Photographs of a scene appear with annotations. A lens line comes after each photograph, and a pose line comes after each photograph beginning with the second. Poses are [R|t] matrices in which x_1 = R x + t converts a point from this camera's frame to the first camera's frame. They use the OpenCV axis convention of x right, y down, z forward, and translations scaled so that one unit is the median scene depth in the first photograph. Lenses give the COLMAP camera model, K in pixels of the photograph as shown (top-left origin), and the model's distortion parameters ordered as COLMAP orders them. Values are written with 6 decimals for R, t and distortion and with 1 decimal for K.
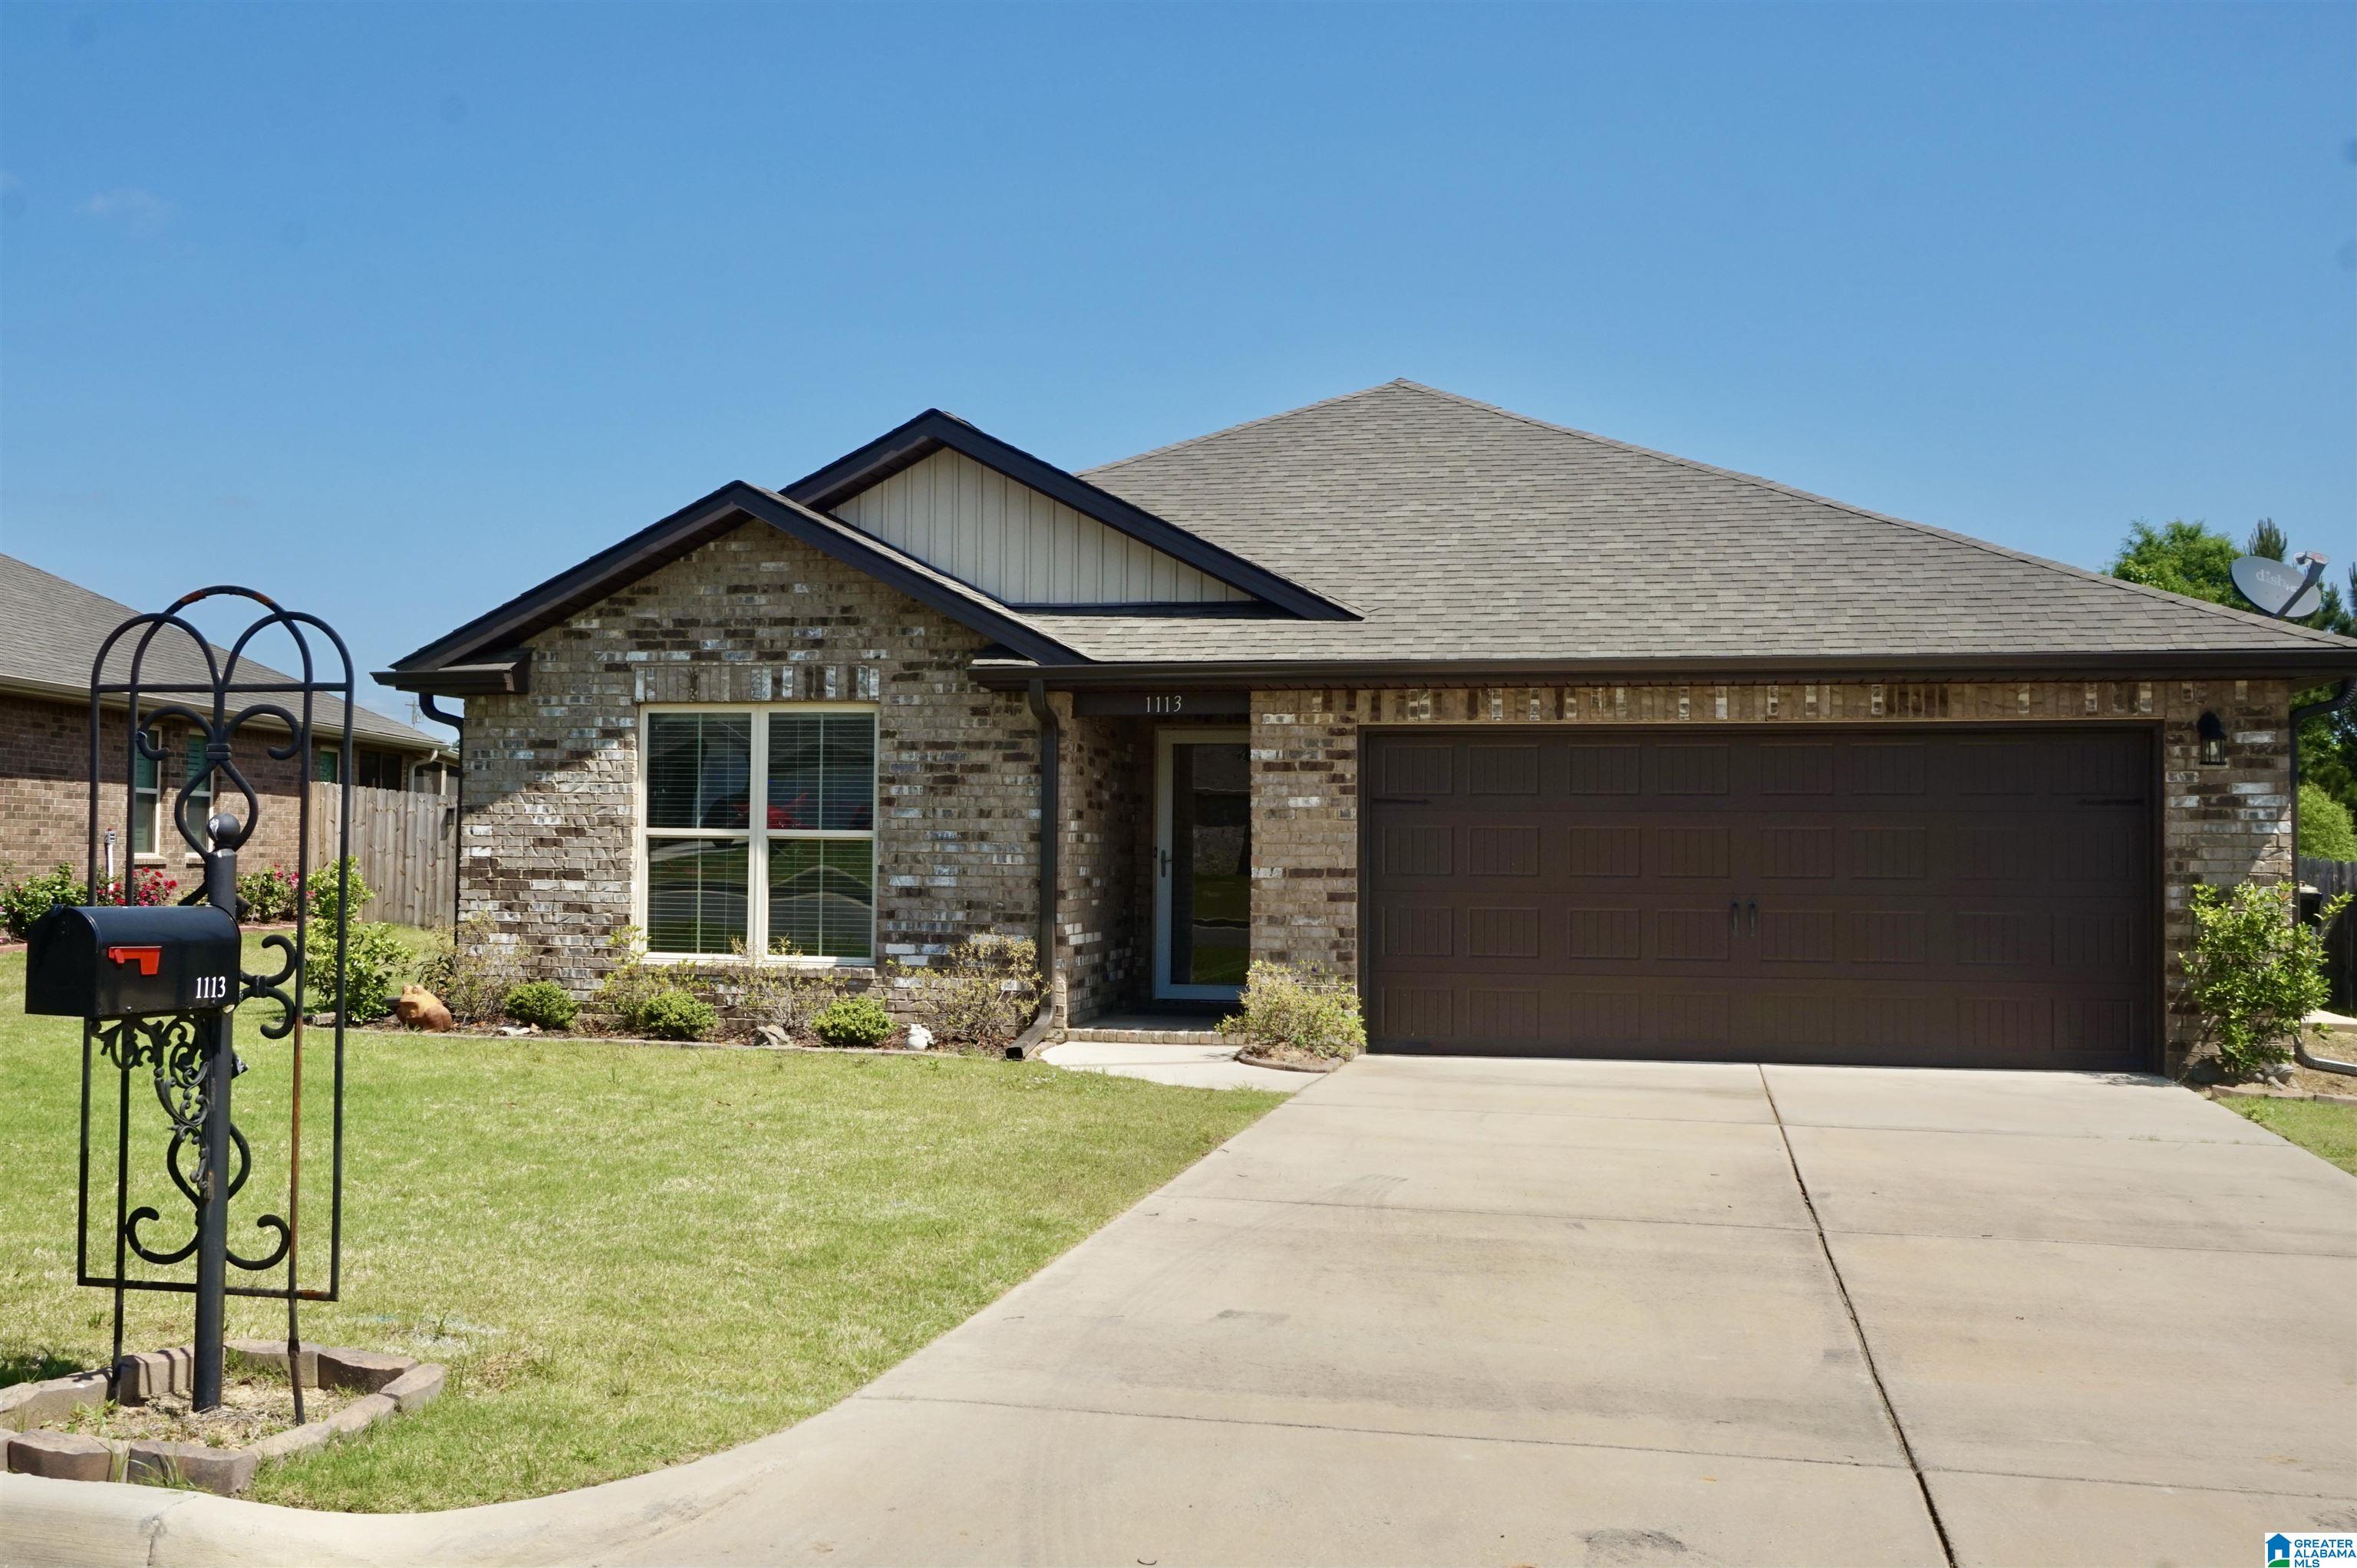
lens RADIAL K [[2161.4, 0, 1170.2], [0, 2161.4, 796.3], [0, 0, 1]] dist [0.027604, 0.000000]
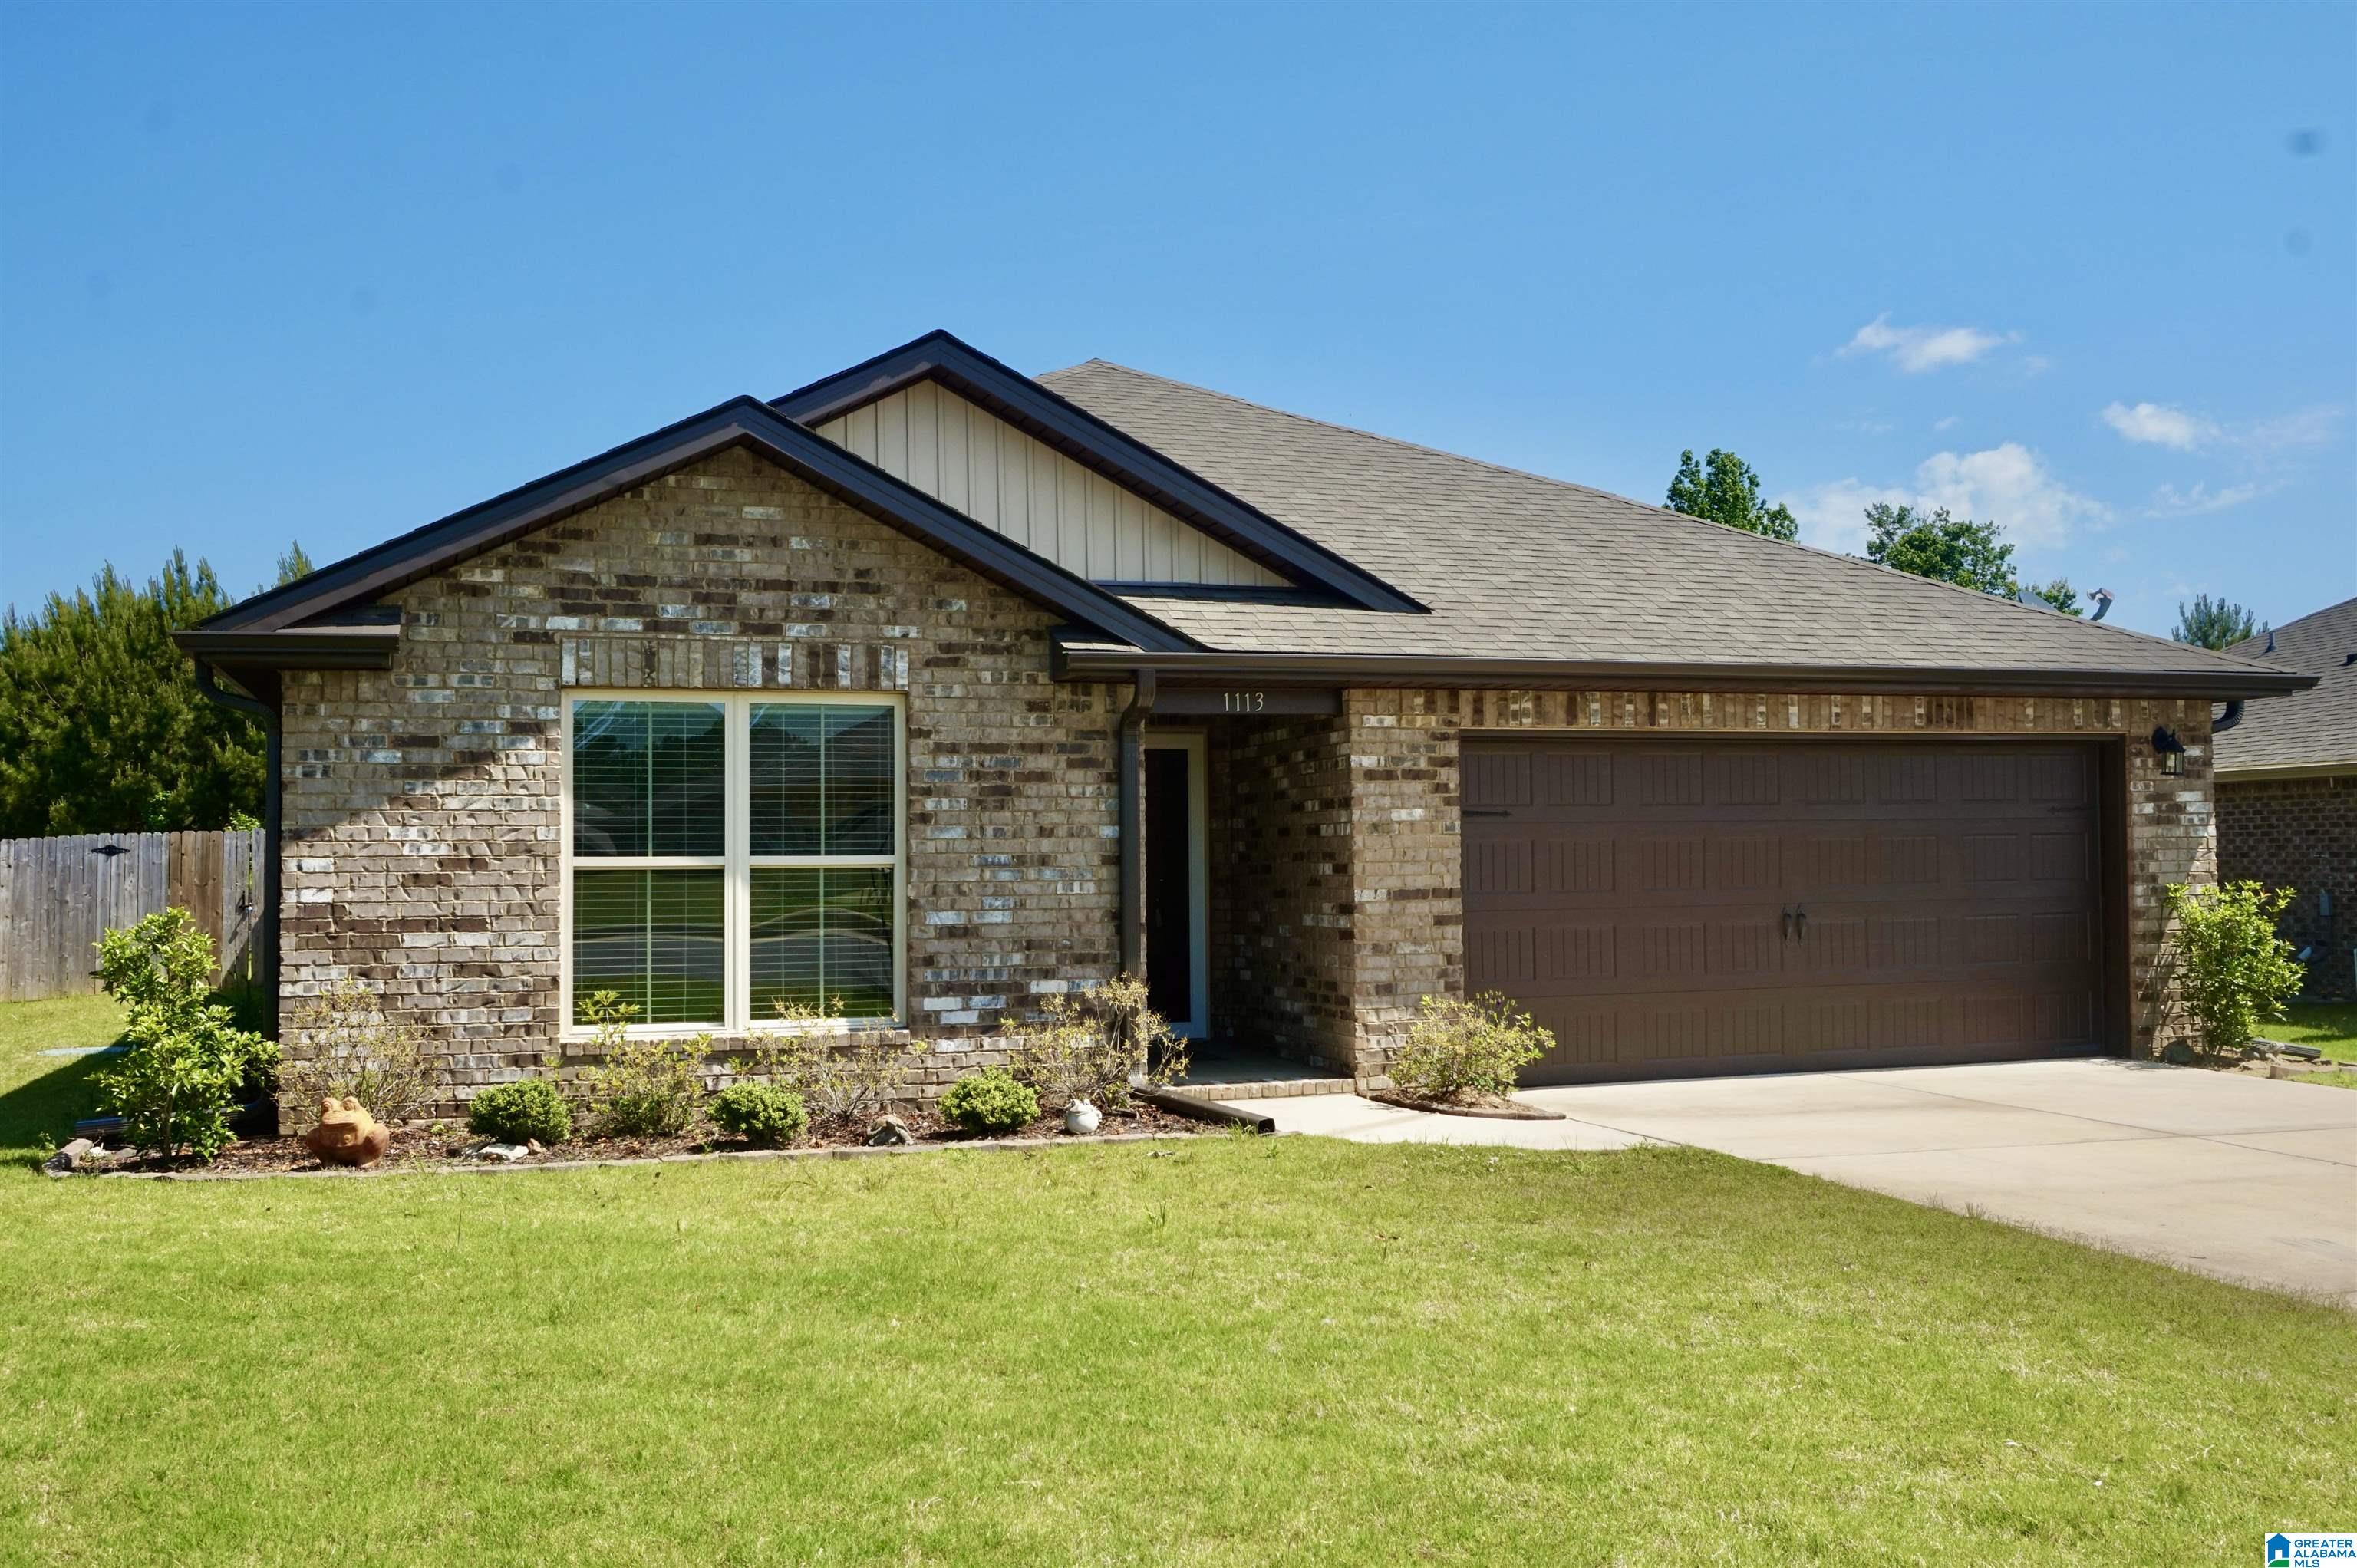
lens RADIAL K [[2161.4, 0, 1159.9], [0, 2161.4, 794.7], [0, 0, 1]] dist [0.027604, 0.000000]
pose [[0.858327, -0.002055, 0.513100, -0.464749], [0.006655, 0.999952, -0.007128, -0.000016], [-0.513061, 0.009533, 0.858299, 0.276870]]
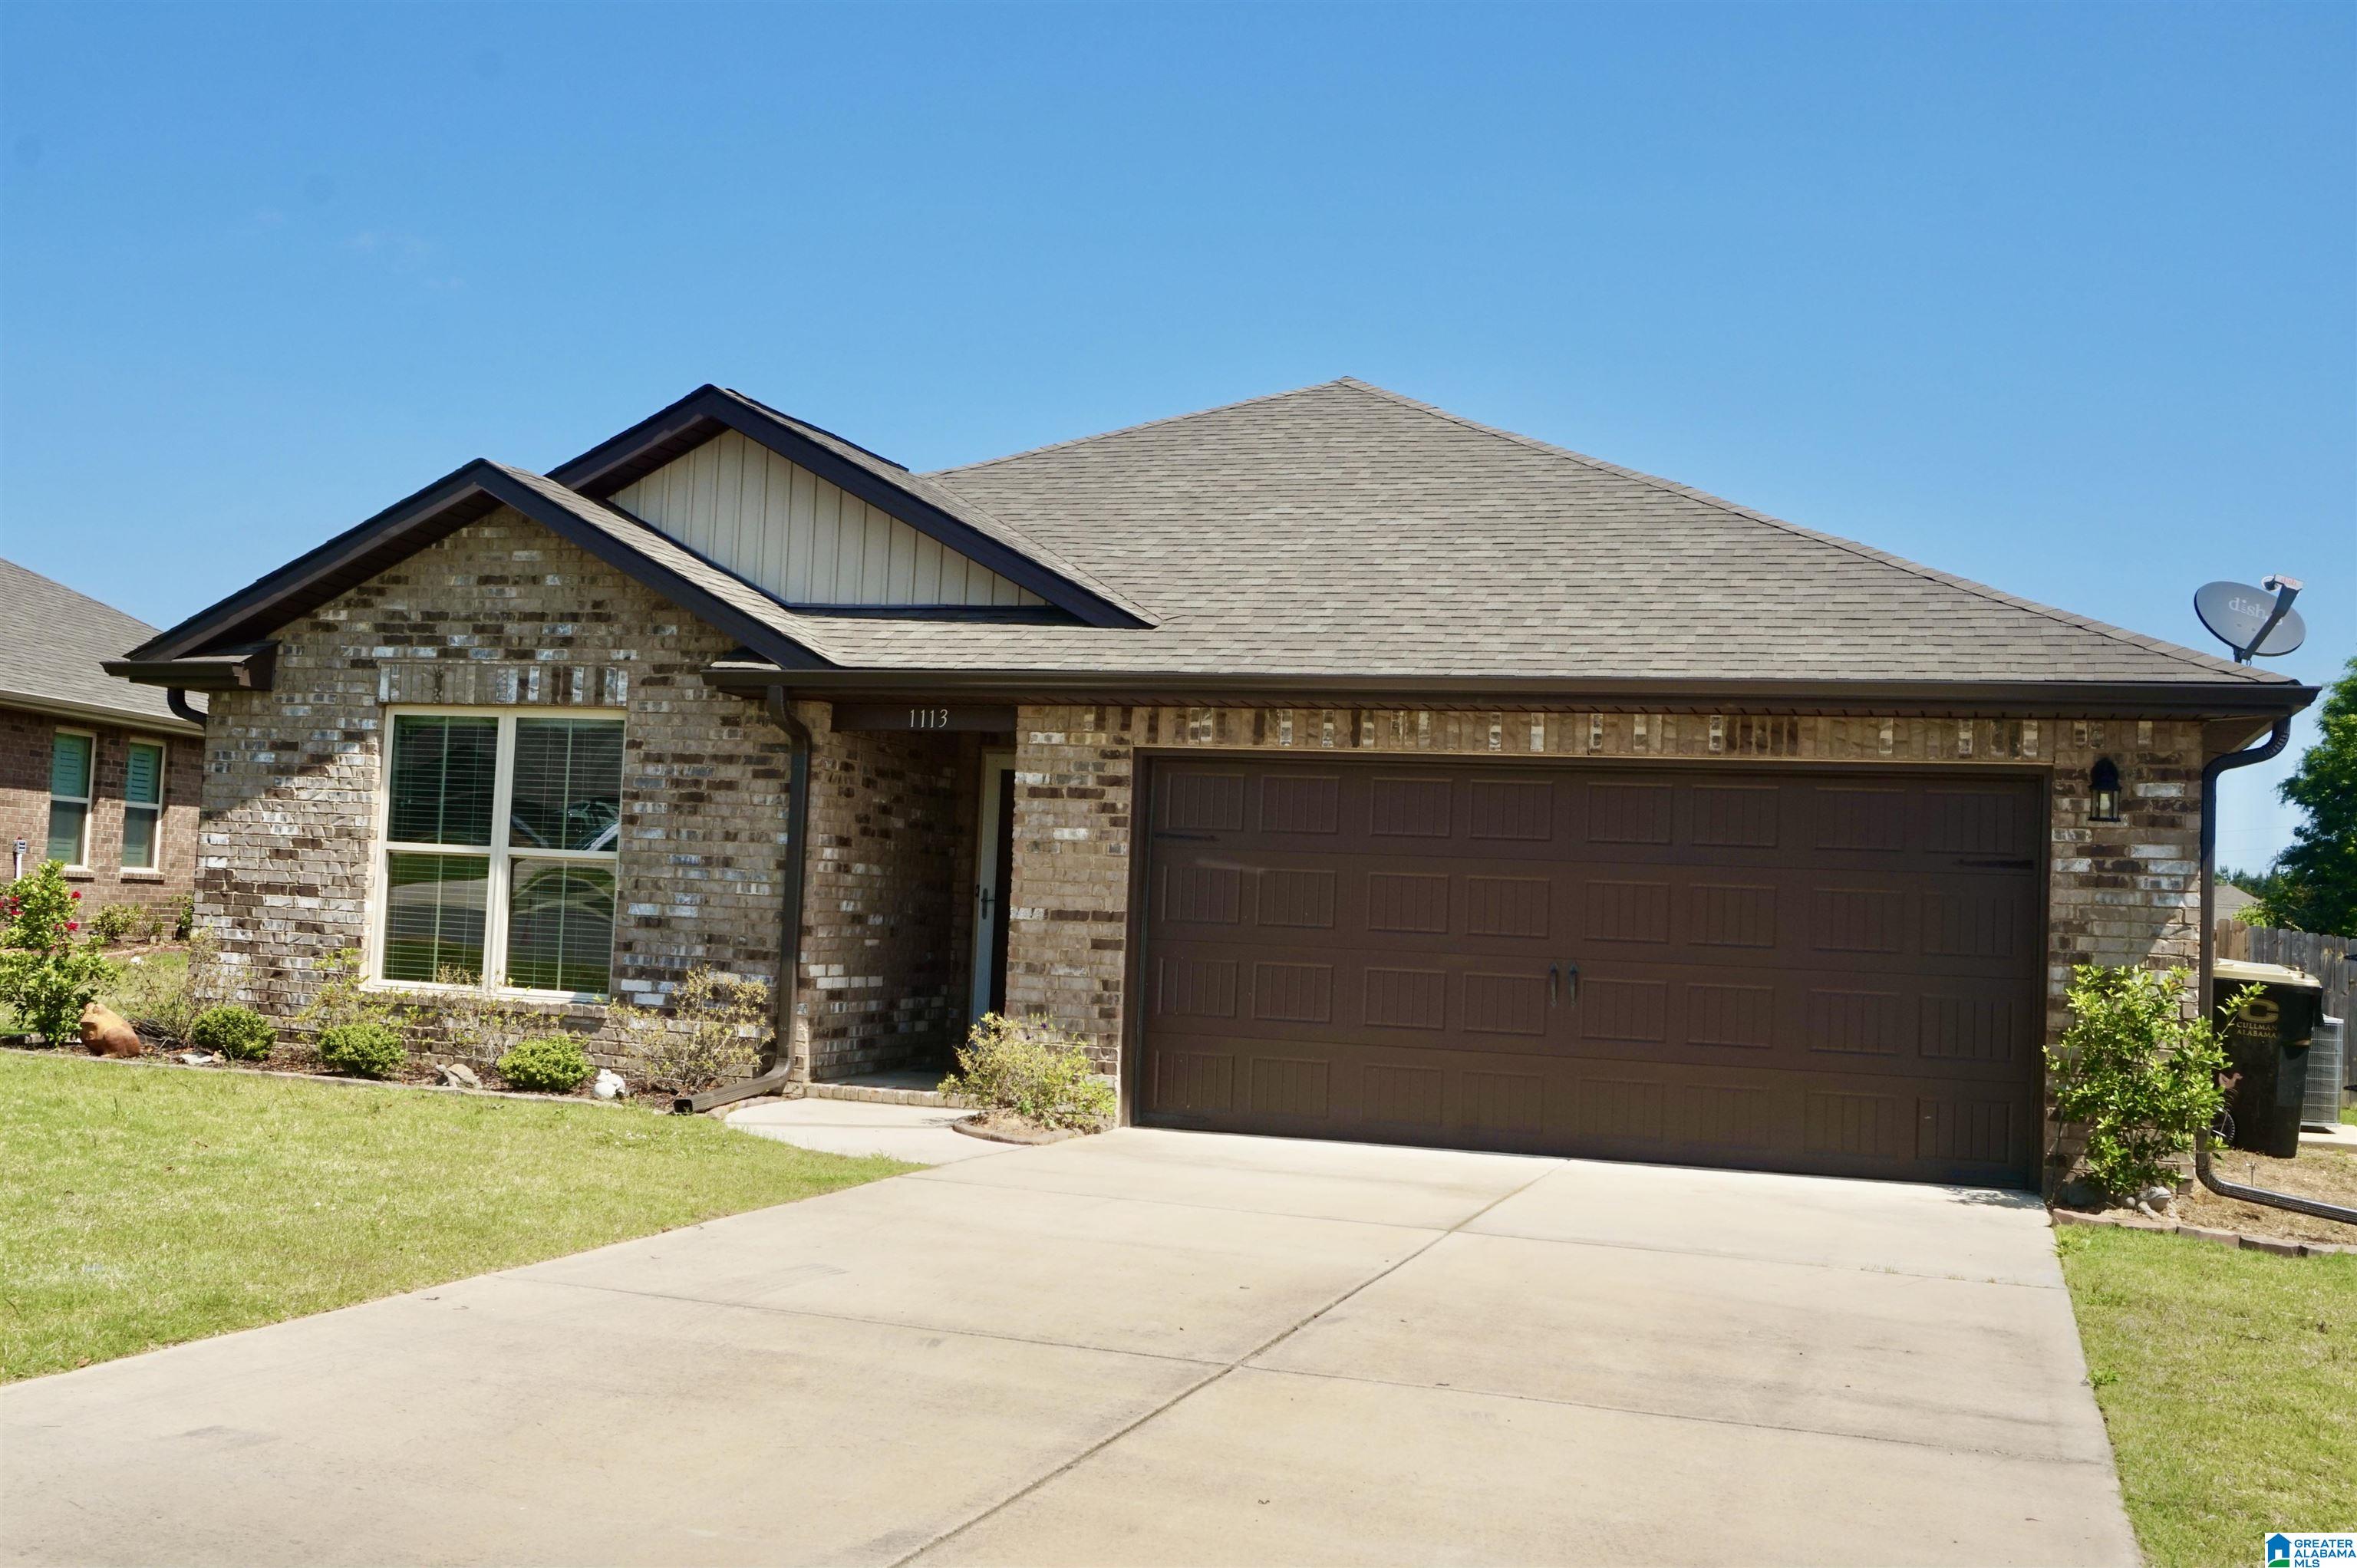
lens RADIAL K [[2268.1, 0, 1183.9], [0, 2268.1, 796.2], [0, 0, 1]] dist [0.022850, 0.000000]
pose [[0.994365, 0.031754, -0.101140, 0.191863], [-0.034635, 0.999039, -0.026858, 0.010013], [0.100190, 0.030210, 0.994510, 0.091083]]
